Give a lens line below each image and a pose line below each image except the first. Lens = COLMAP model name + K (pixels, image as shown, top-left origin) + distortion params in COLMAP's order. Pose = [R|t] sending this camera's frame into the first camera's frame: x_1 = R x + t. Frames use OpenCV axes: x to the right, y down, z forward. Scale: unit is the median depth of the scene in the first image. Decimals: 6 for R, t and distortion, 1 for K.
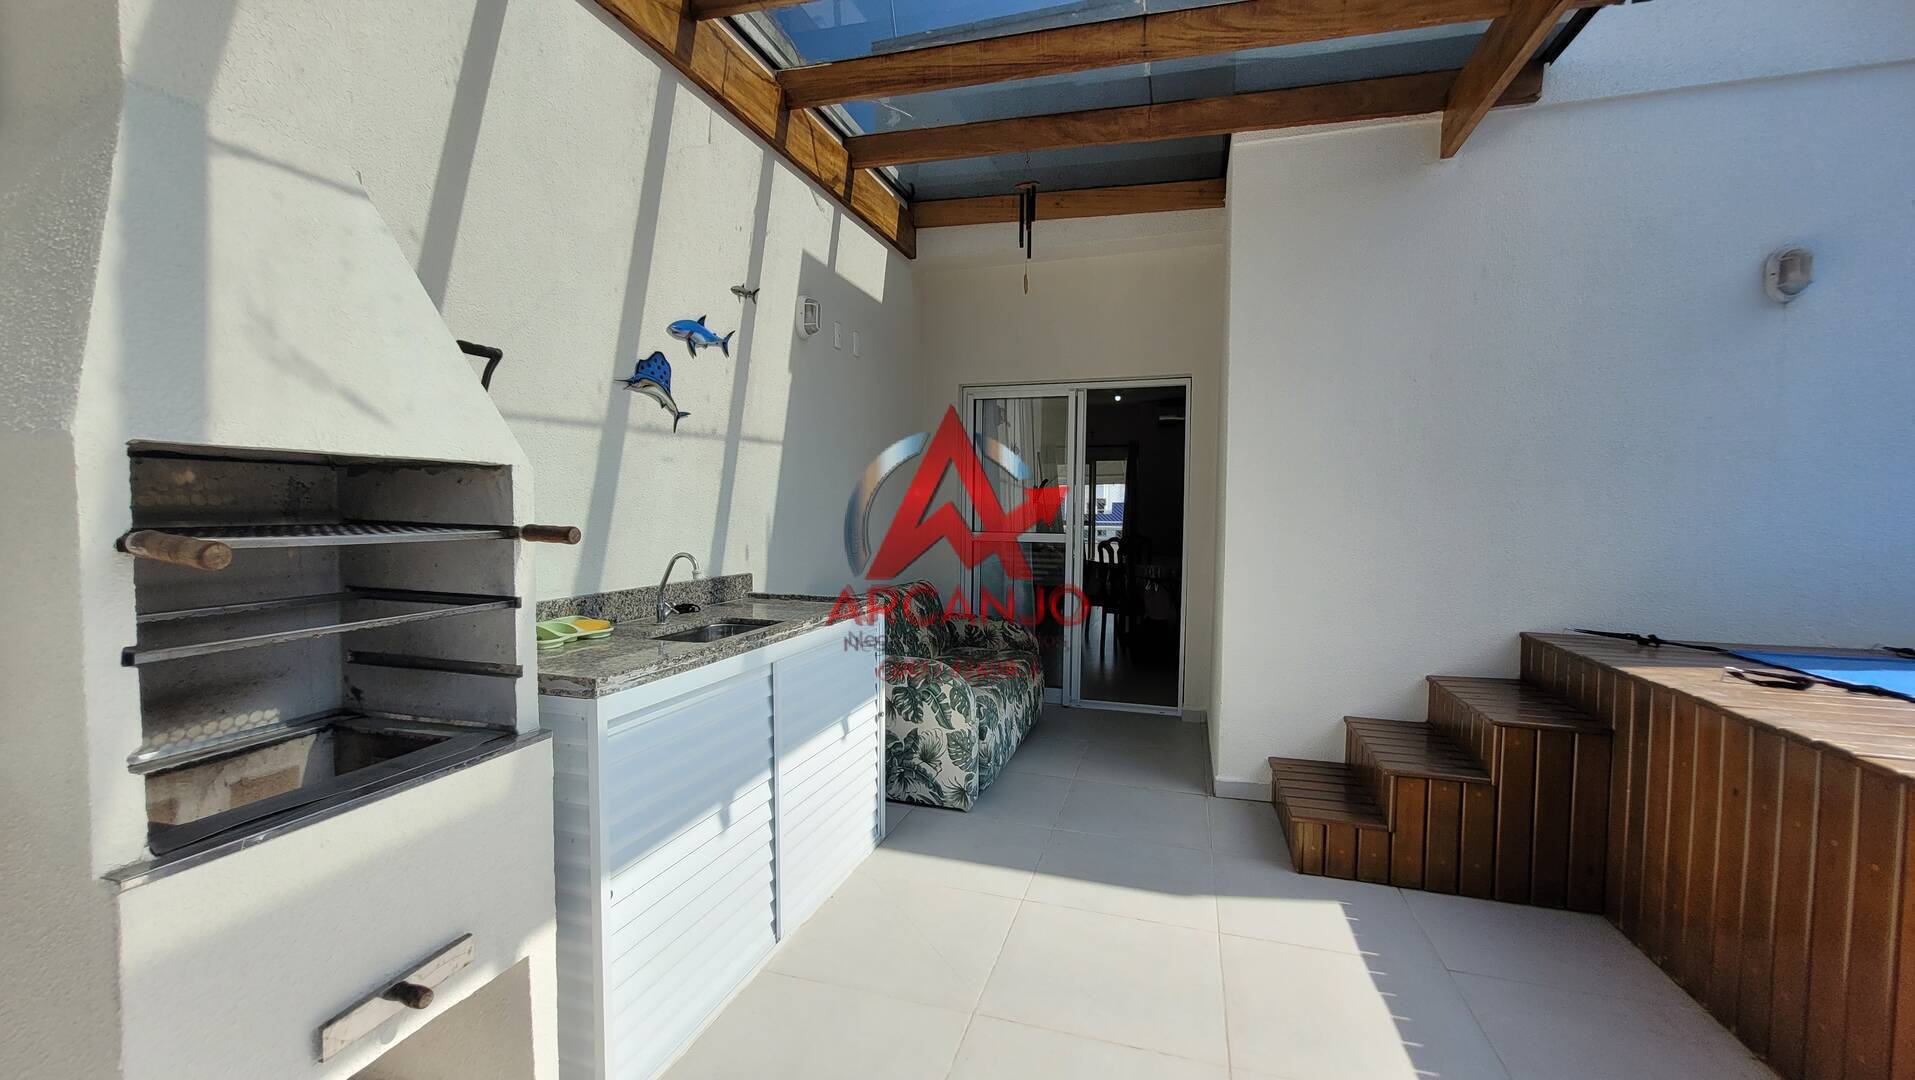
lens RADIAL K [[764.7, 0, 953.4], [0, 764.7, 543.0], [0, 0, 1]] dist [-0.000550, 0.002561]
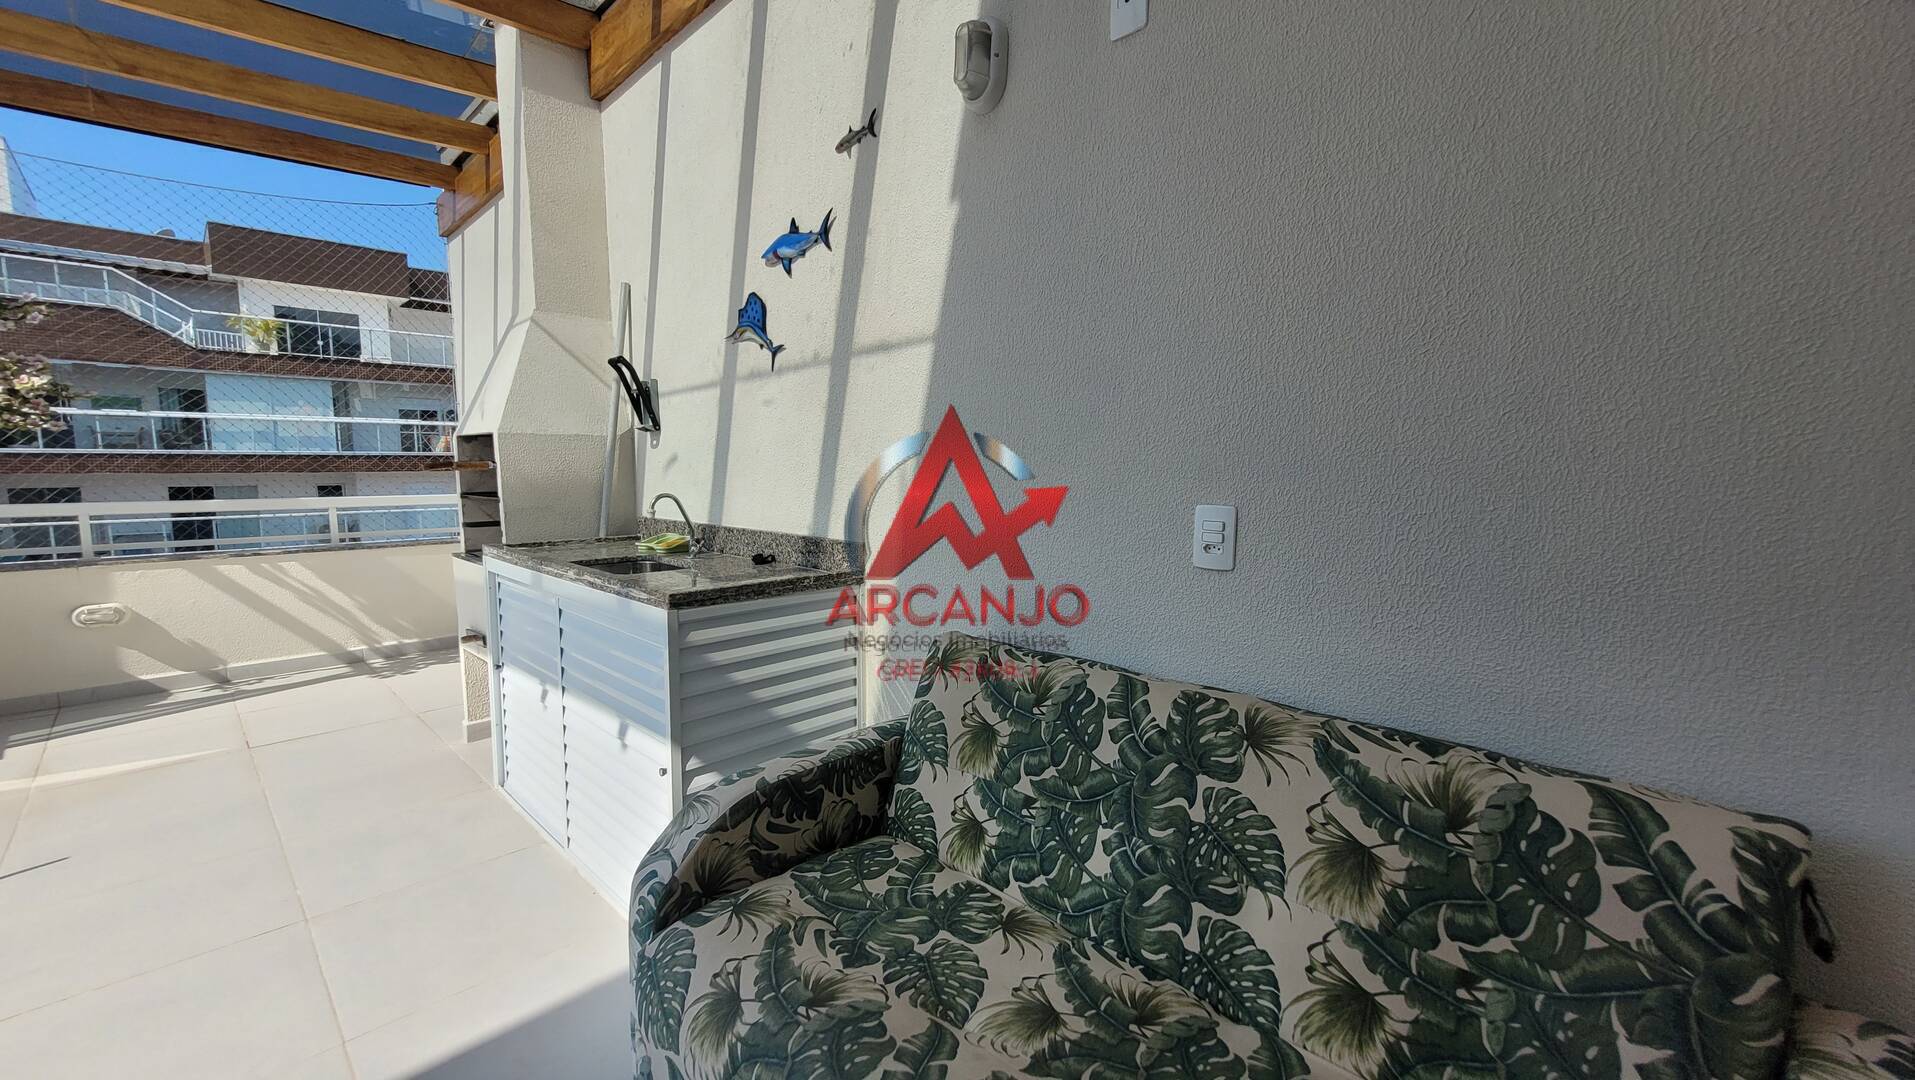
lens RADIAL K [[764.7, 0, 953.4], [0, 764.7, 543.0], [0, 0, 1]] dist [-0.000550, 0.002561]
pose [[-0.456583, 0.084526, -0.885656, 0.346647], [-0.047205, 0.991773, 0.118989, -0.054254], [0.888428, 0.096136, -0.448837, 1.505820]]
